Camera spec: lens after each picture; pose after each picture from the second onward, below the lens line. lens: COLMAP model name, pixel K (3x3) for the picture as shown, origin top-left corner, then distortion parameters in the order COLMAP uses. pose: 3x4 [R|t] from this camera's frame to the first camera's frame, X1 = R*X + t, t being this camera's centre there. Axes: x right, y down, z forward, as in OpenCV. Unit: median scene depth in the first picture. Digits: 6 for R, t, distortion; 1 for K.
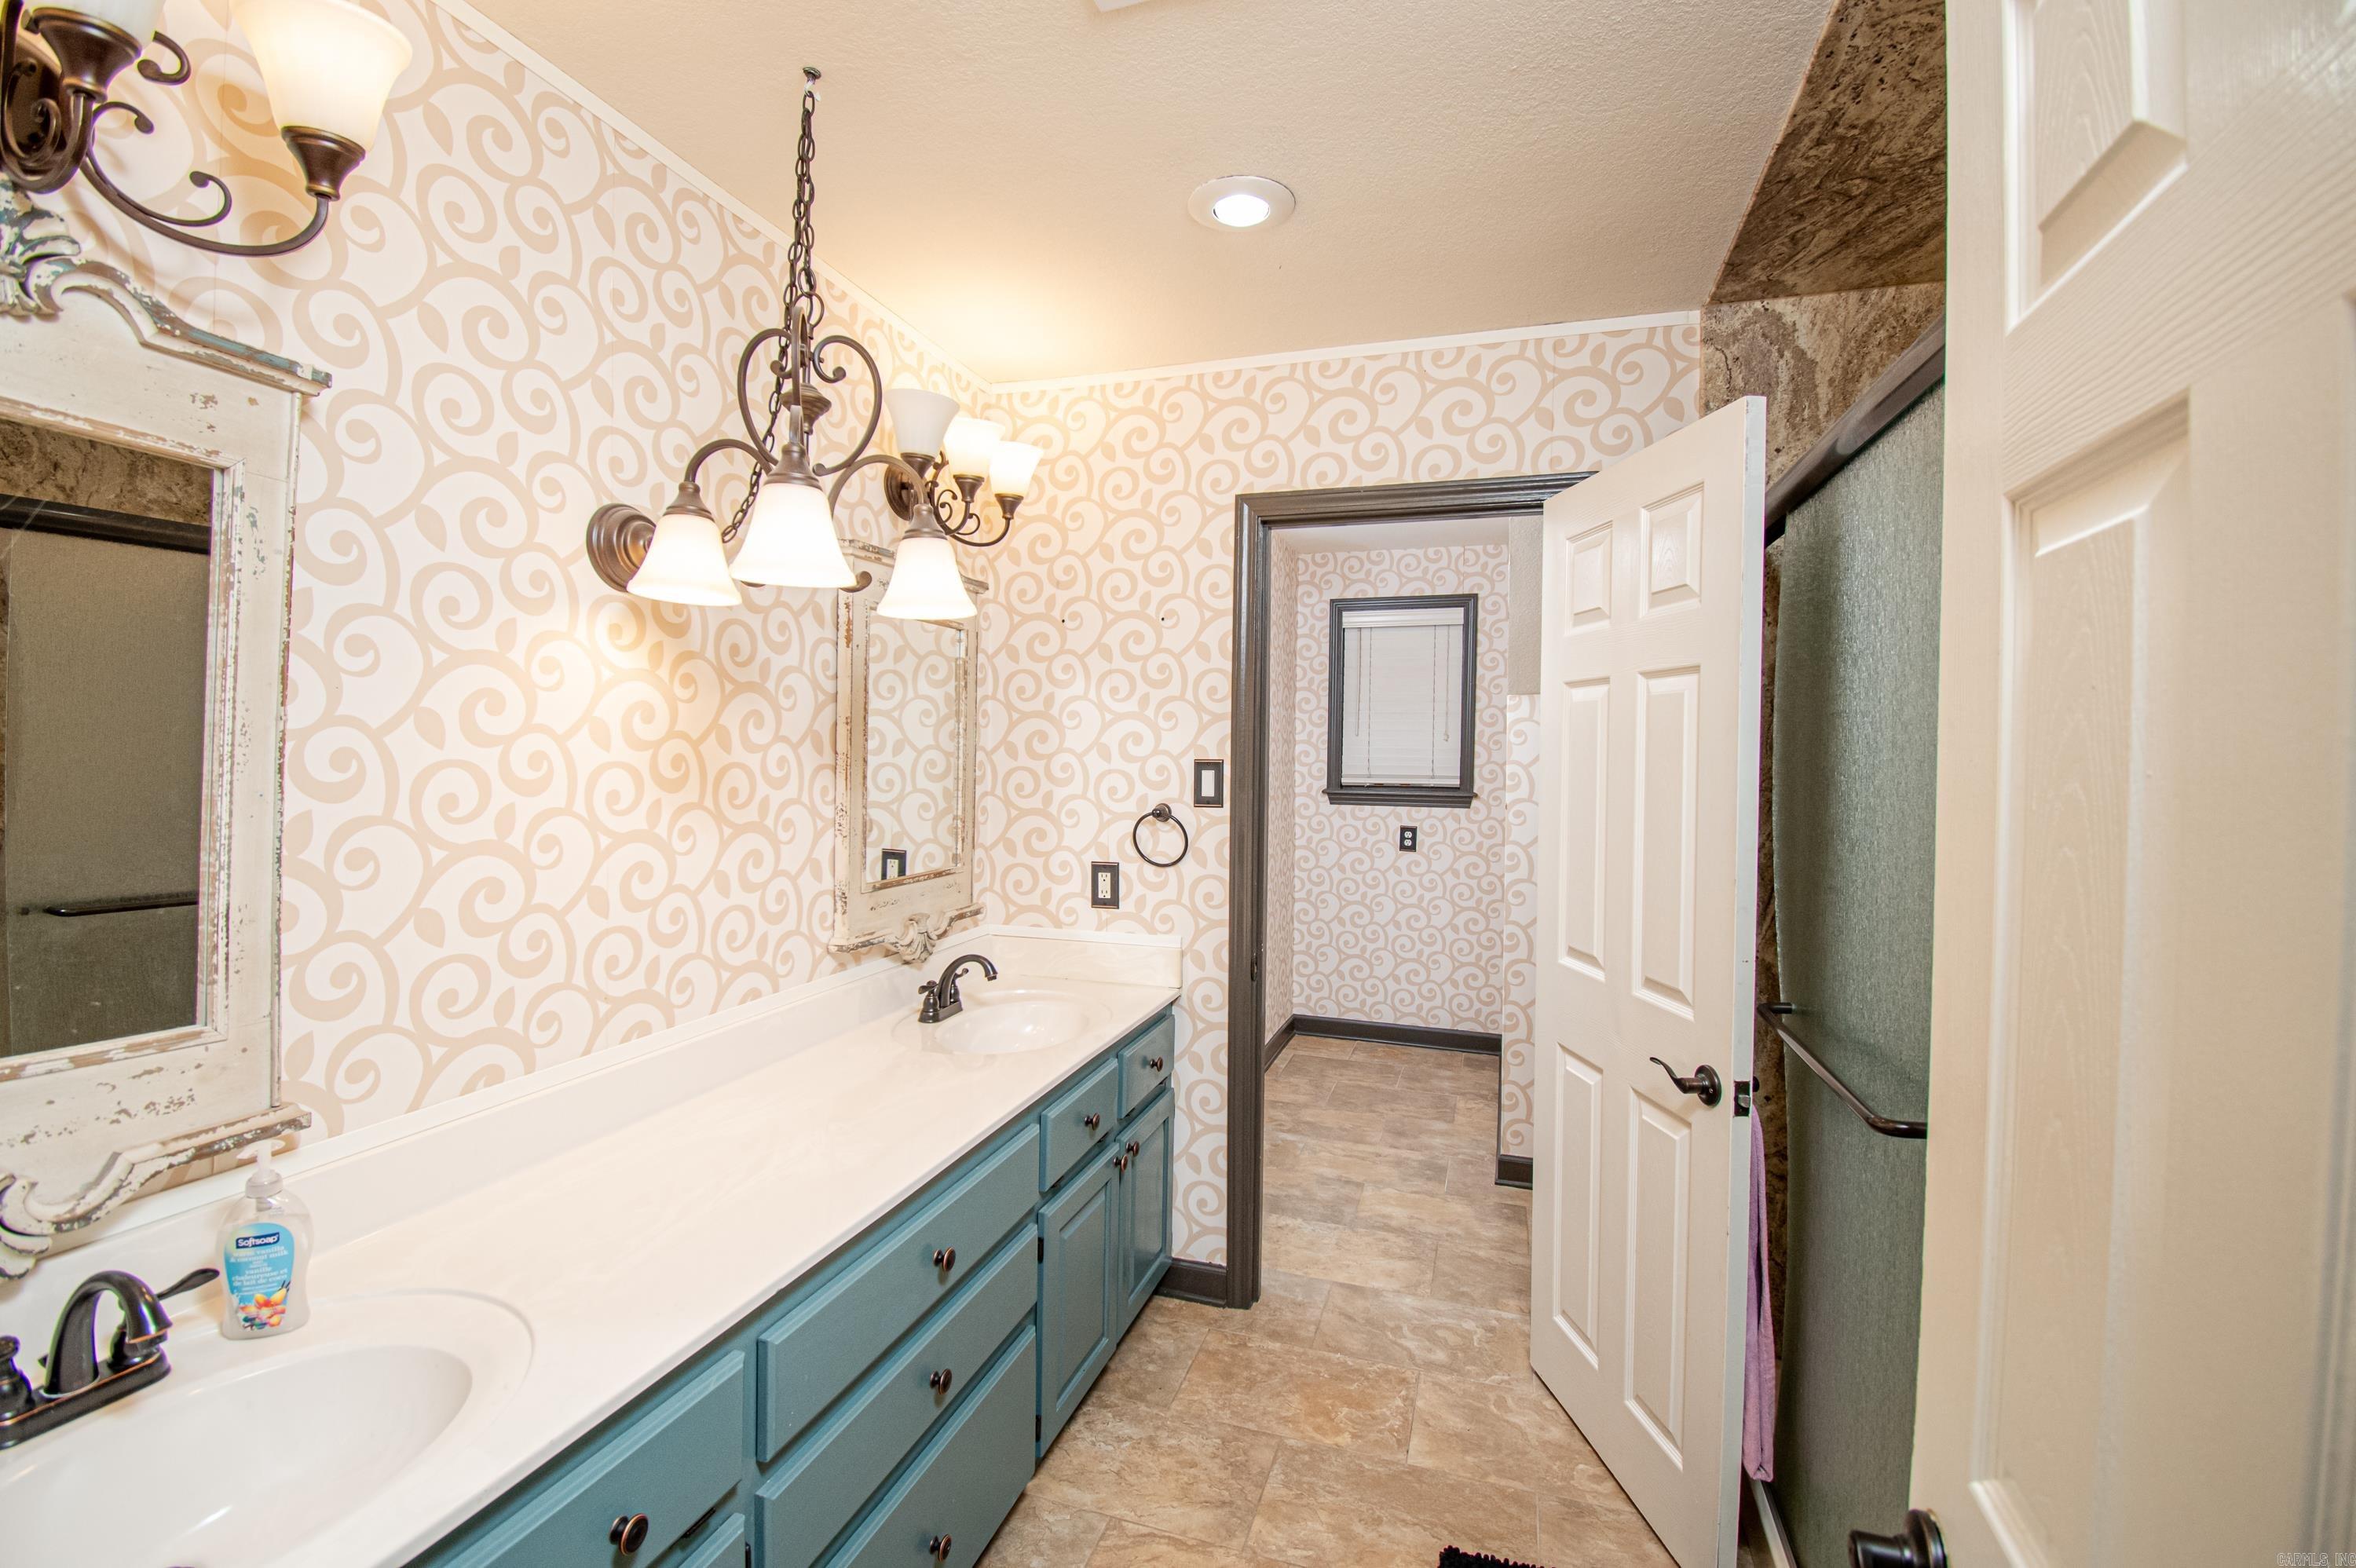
lens RADIAL K [[1048.1, 0, 1166.4], [0, 1048.1, 768.2], [0, 0, 1]] dist [0.002529, -0.011043]
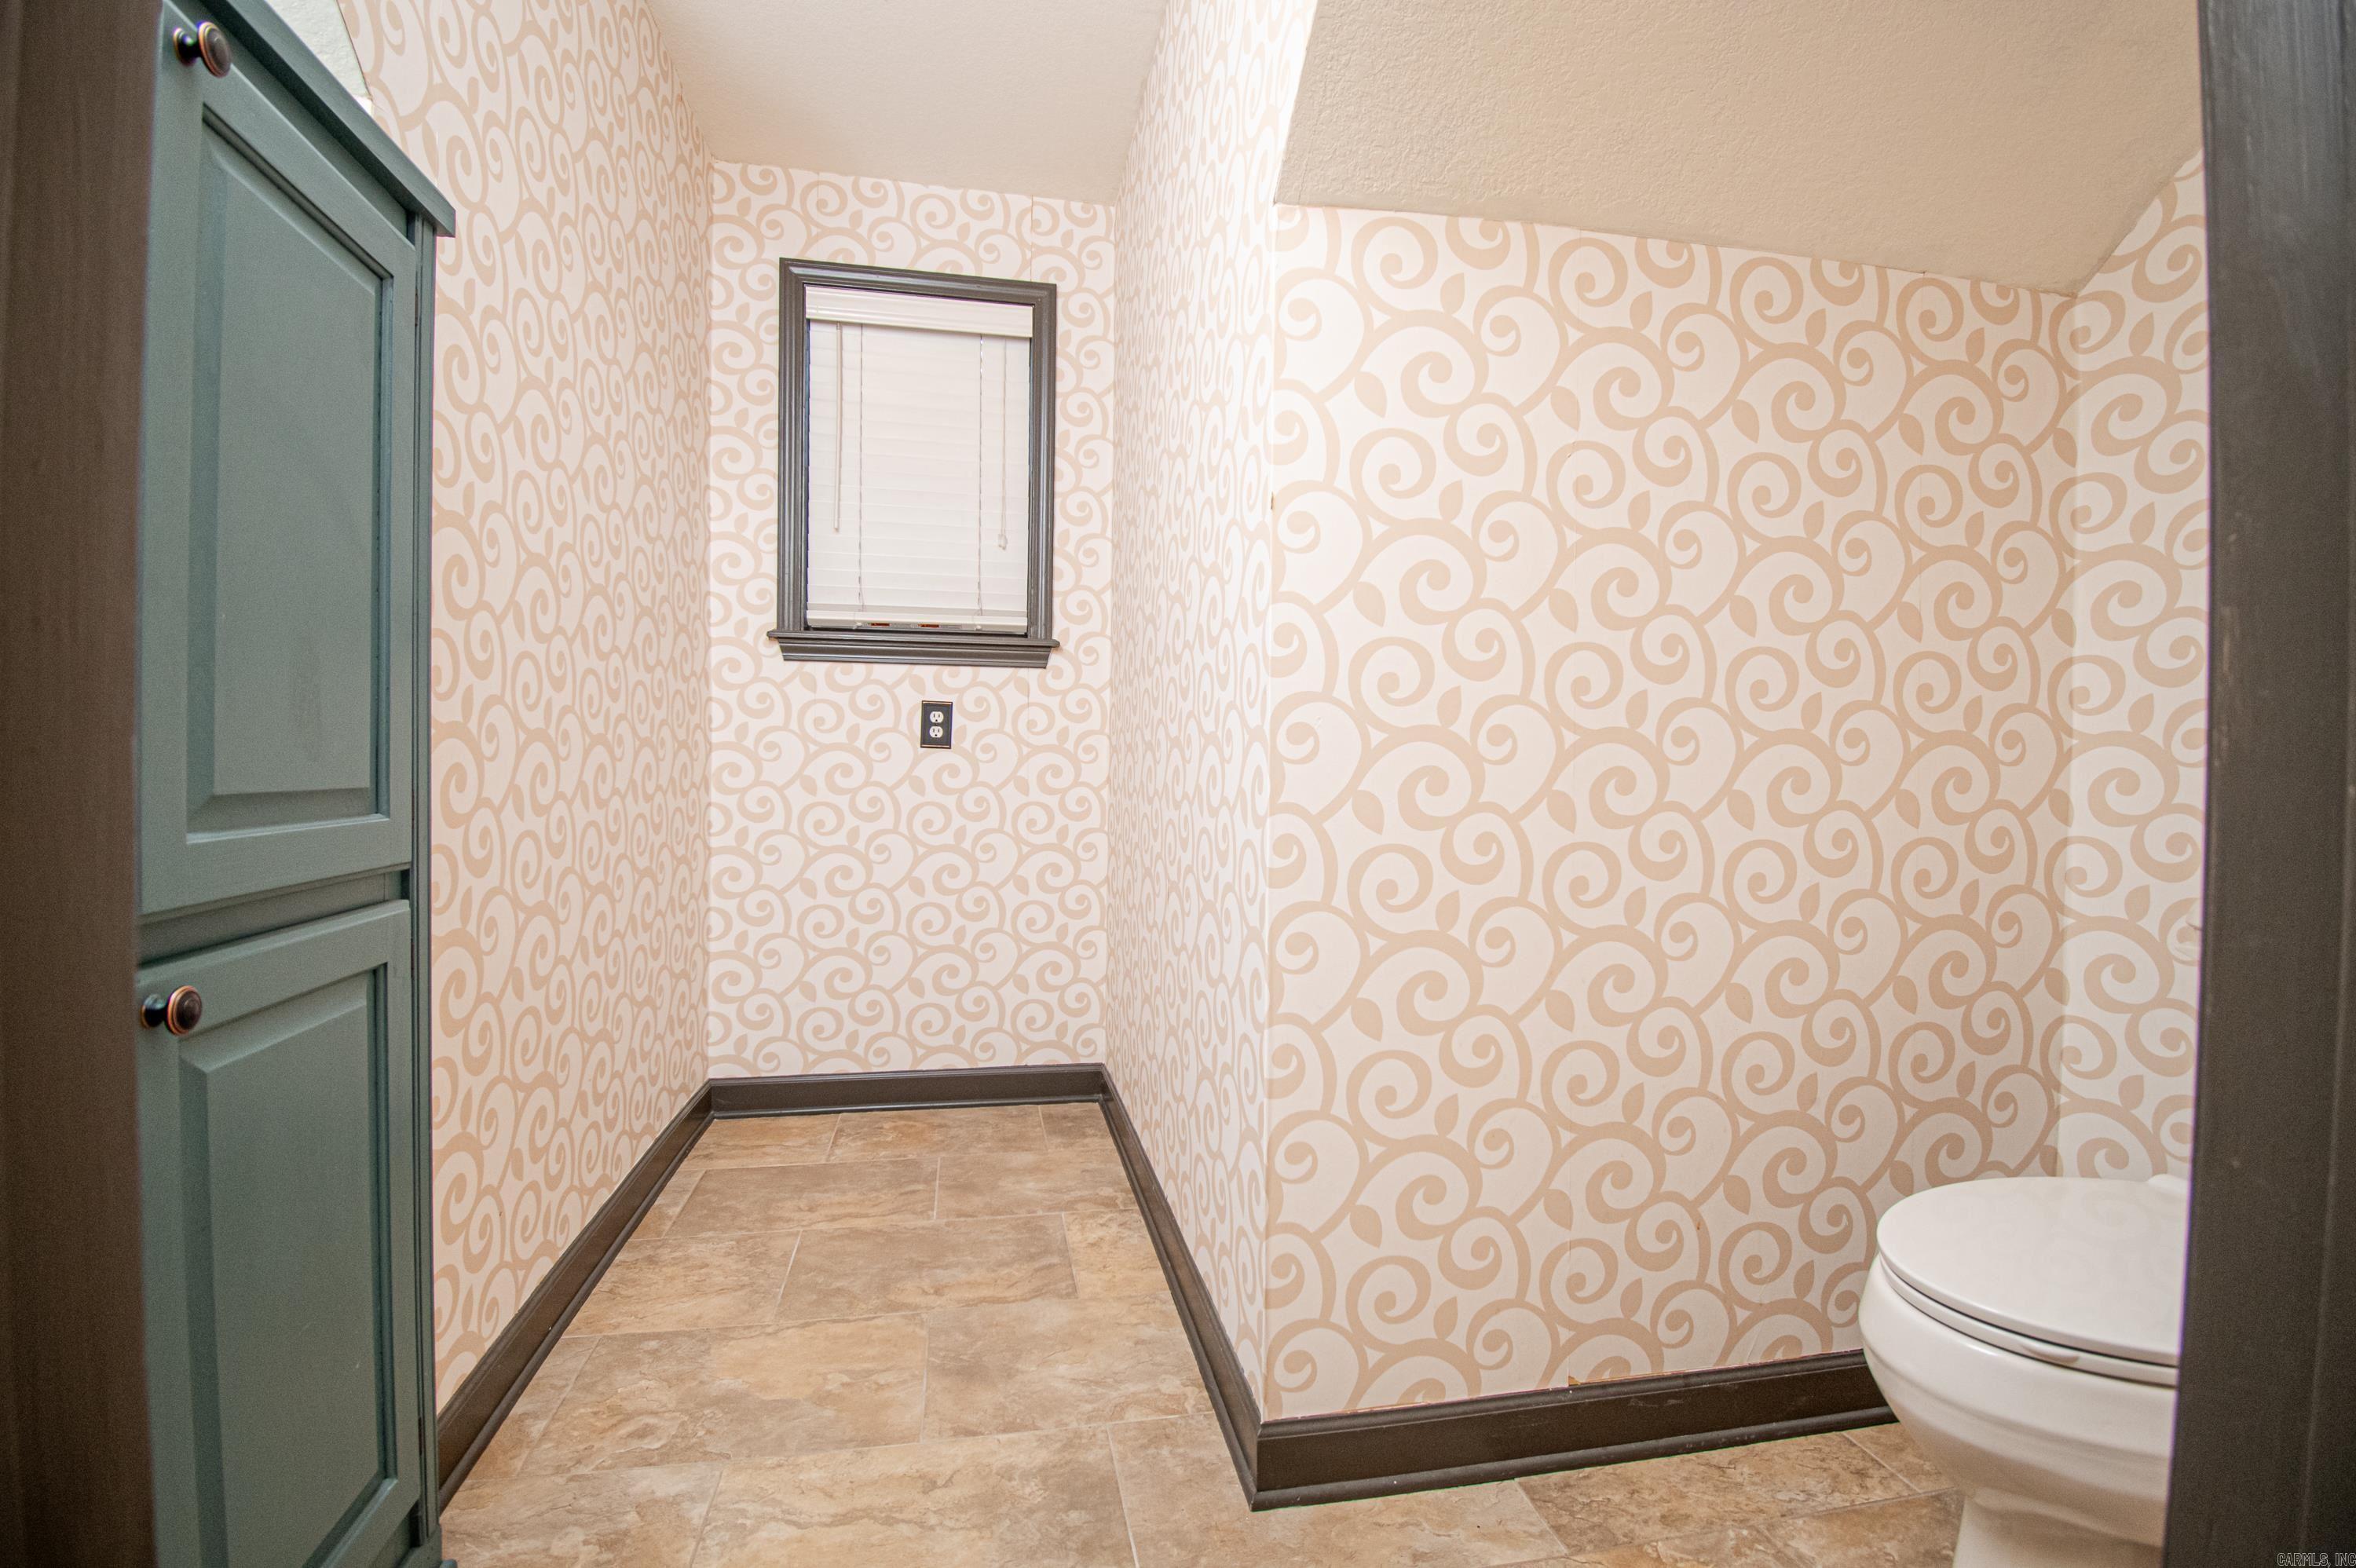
lens RADIAL K [[1048.1, 0, 1171.4], [0, 1048.1, 769.8], [0, 0, 1]] dist [0.002529, -0.011043]
pose [[0.875031, -0.008642, 0.483990, 0.076327], [0.008026, 0.999962, 0.003345, 0.090926], [-0.484000, 0.000958, 0.875067, 0.476239]]
